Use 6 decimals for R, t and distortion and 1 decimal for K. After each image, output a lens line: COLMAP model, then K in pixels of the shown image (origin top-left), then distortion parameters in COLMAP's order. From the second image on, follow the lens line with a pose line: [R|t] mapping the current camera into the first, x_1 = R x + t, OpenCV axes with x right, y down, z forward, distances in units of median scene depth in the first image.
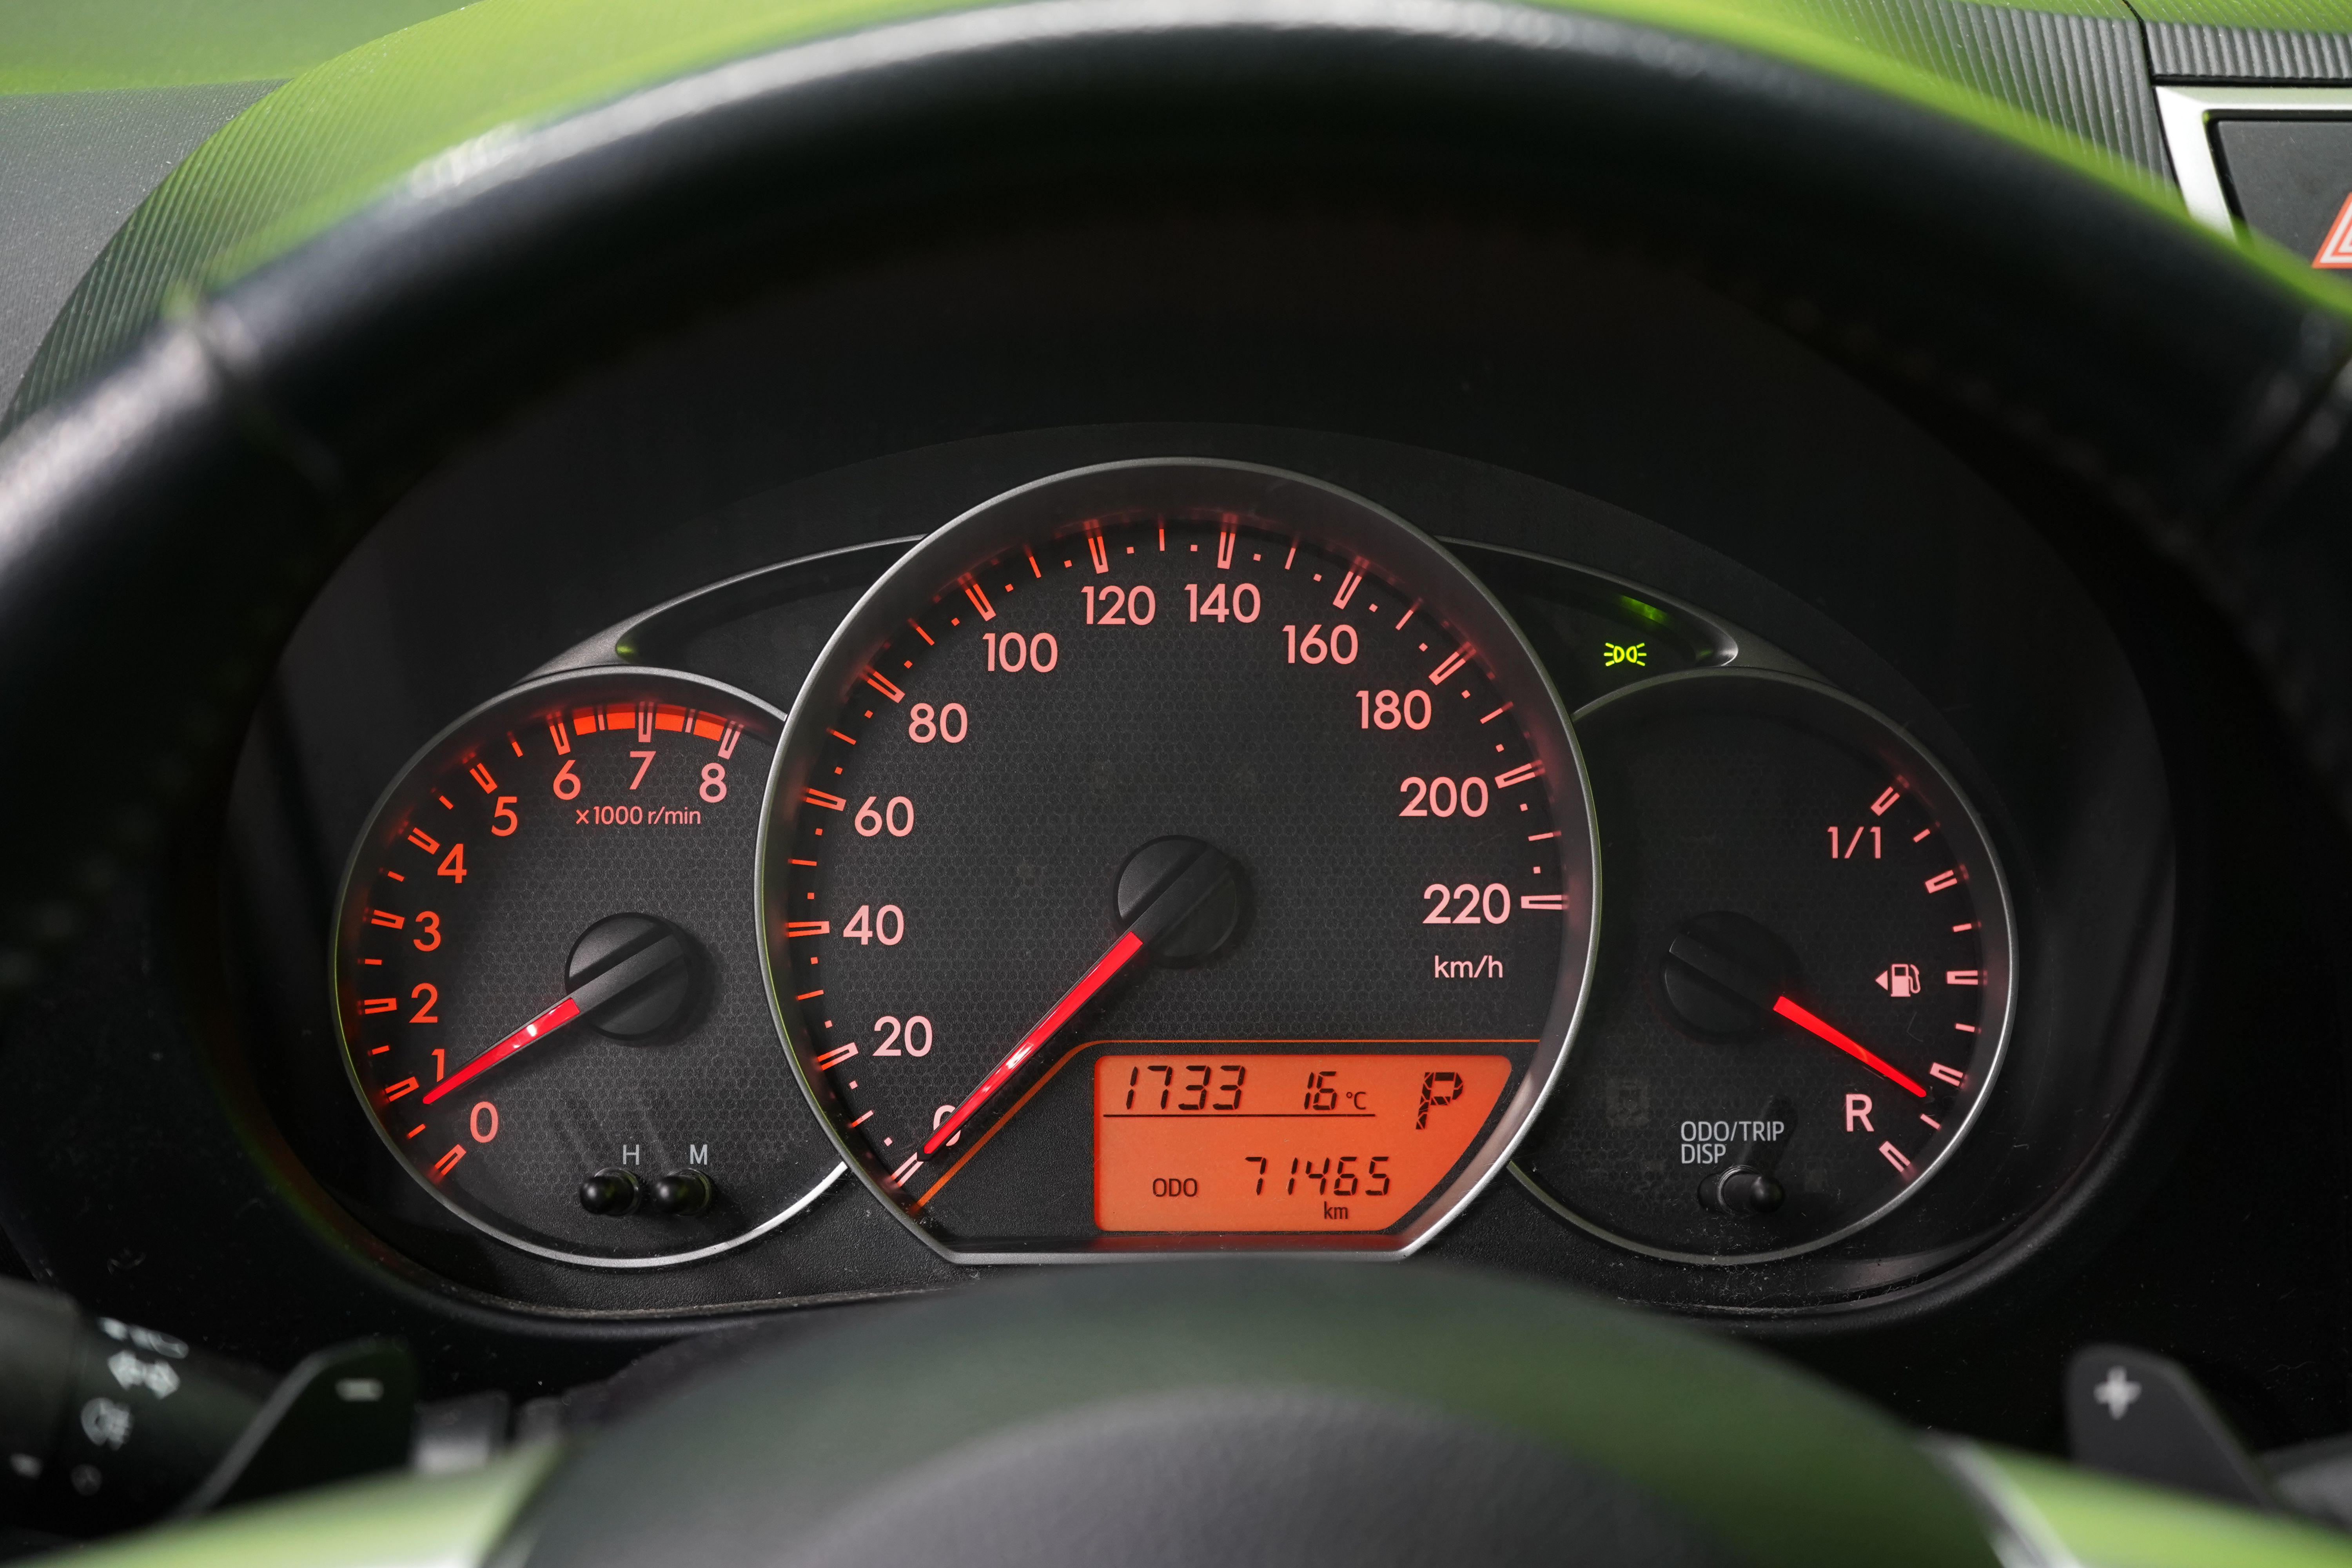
lens RADIAL K [[3600.9, 0, 1176.4], [0, 3600.9, 782.9], [0, 0, 1]] dist [-0.044969, 0.000000]
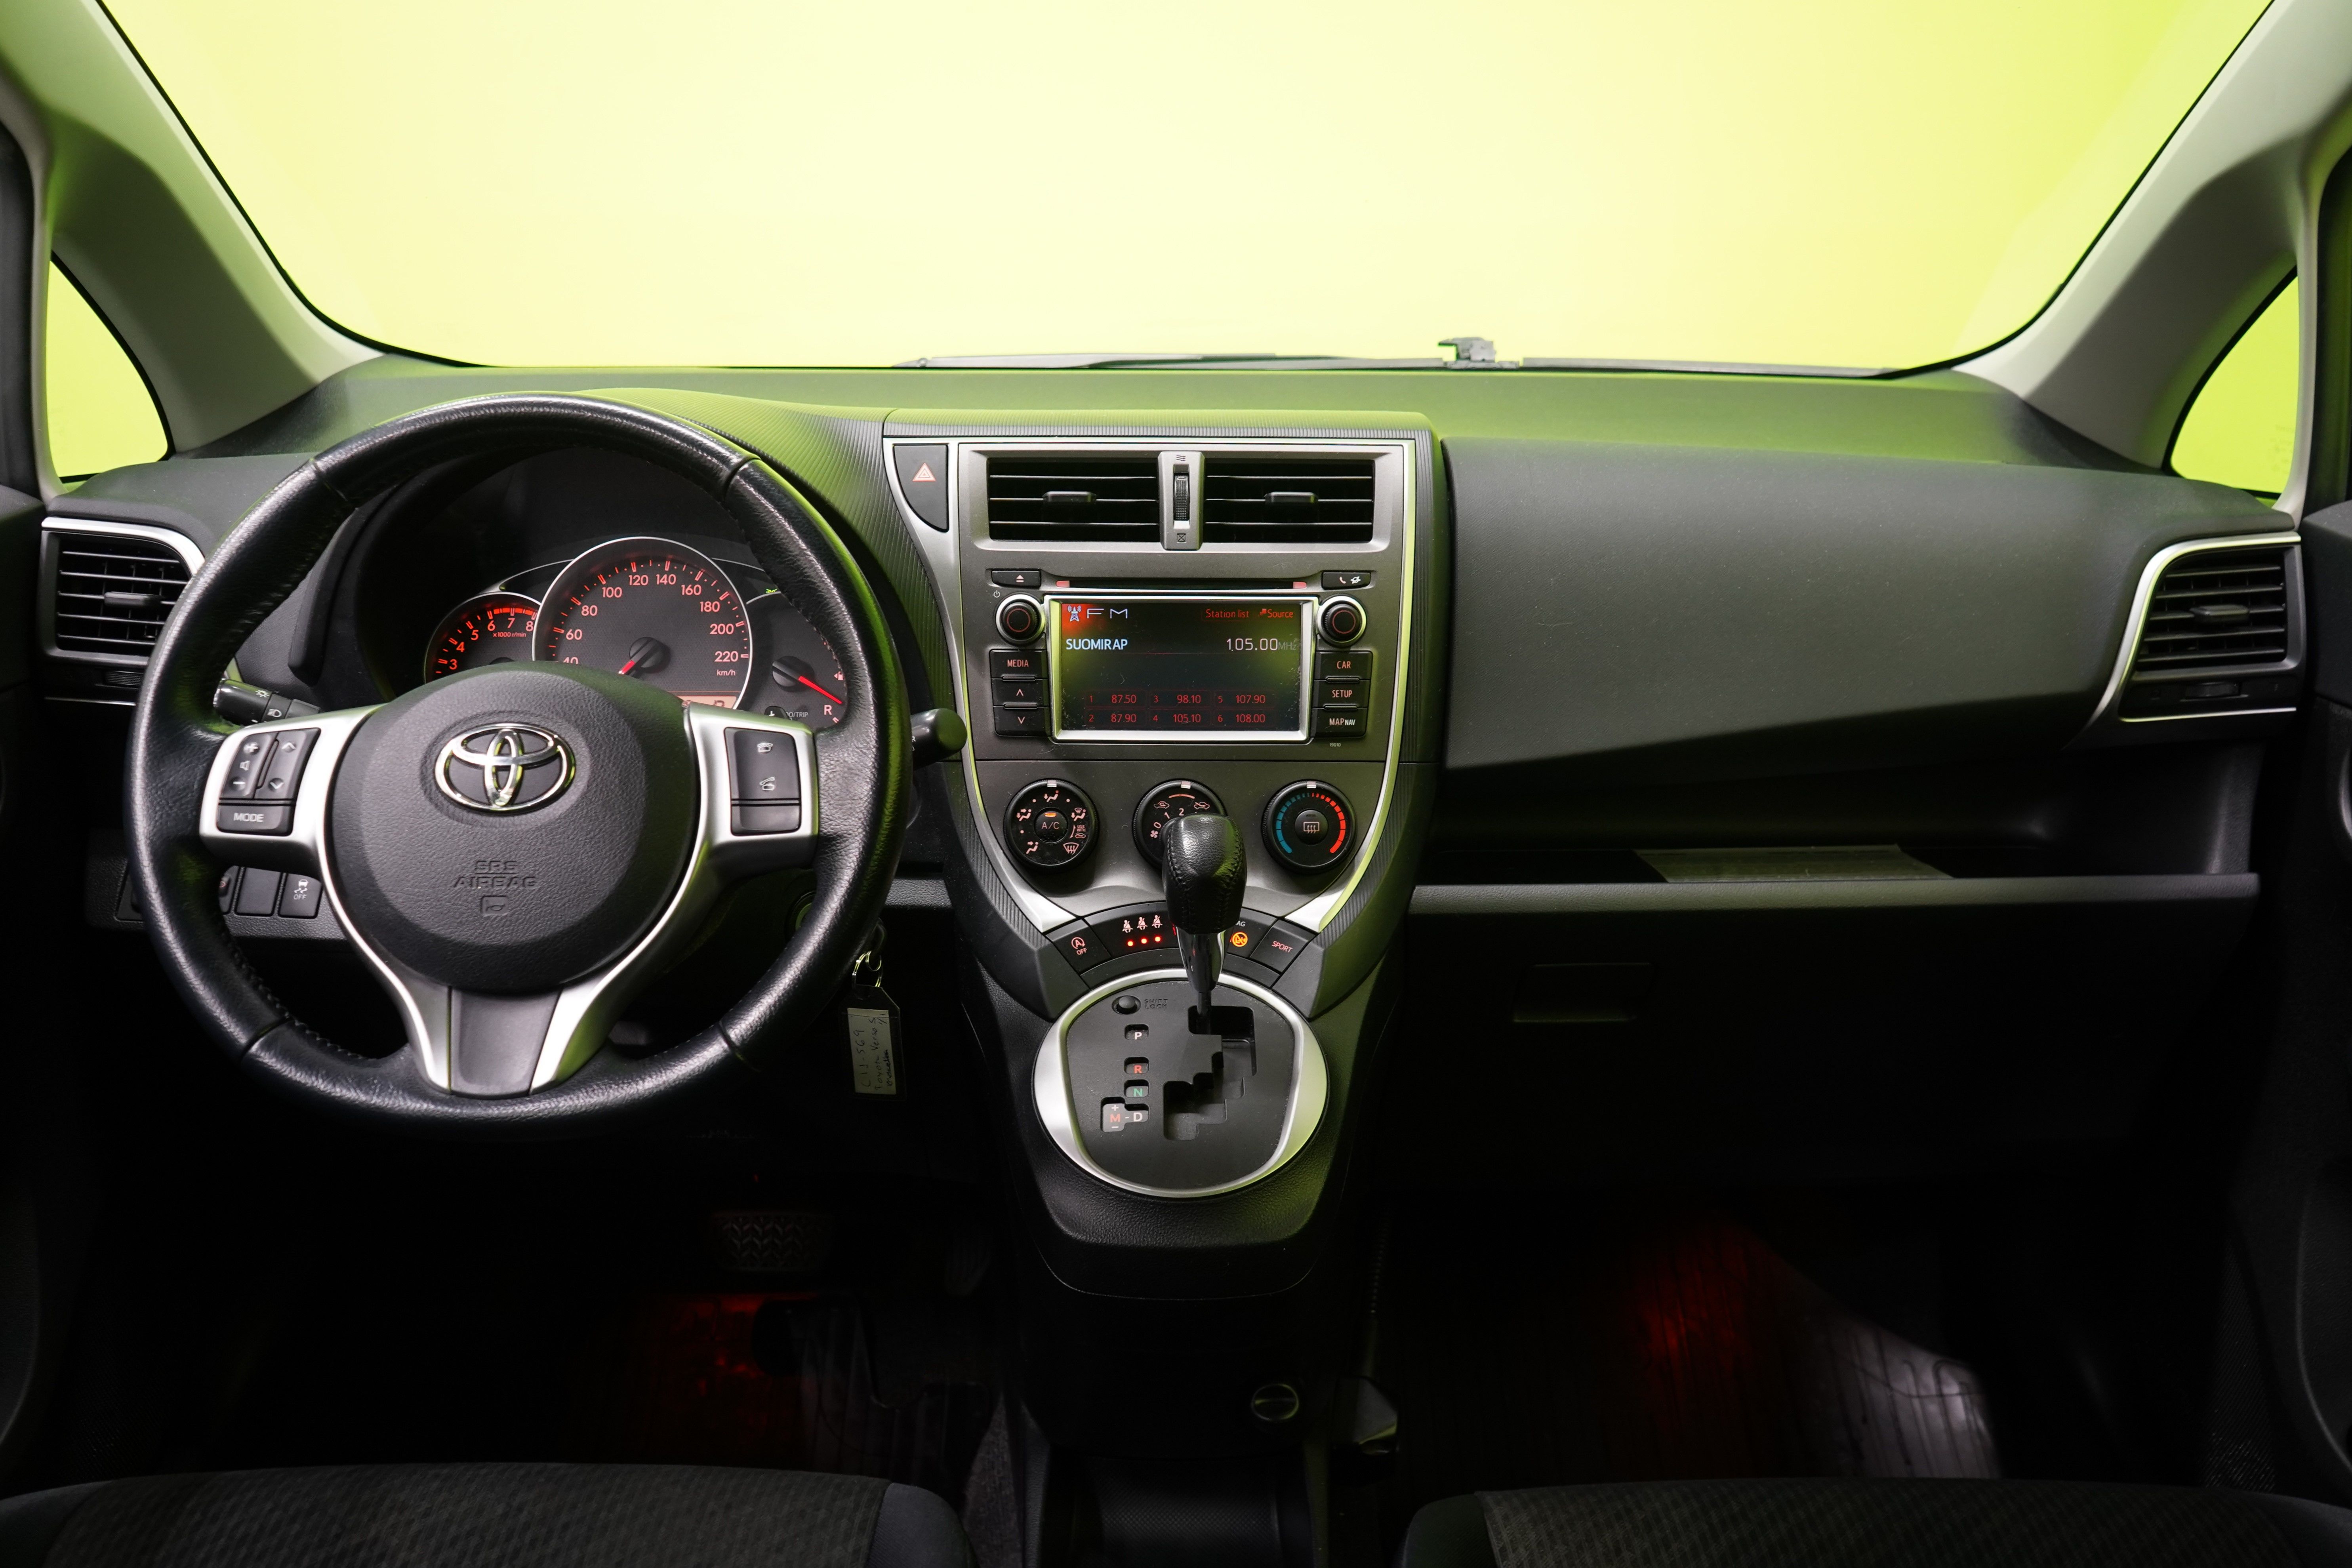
lens RADIAL K [[1897.7, 0, 1175.1], [0, 1897.7, 785.8], [0, 0, 1]] dist [-0.000201, -0.000152]
pose [[0.999568, -0.005229, -0.028913, 0.610291], [0.003276, 0.997734, -0.067207, 0.305515], [0.029199, 0.067084, 0.997320, -0.970529]]
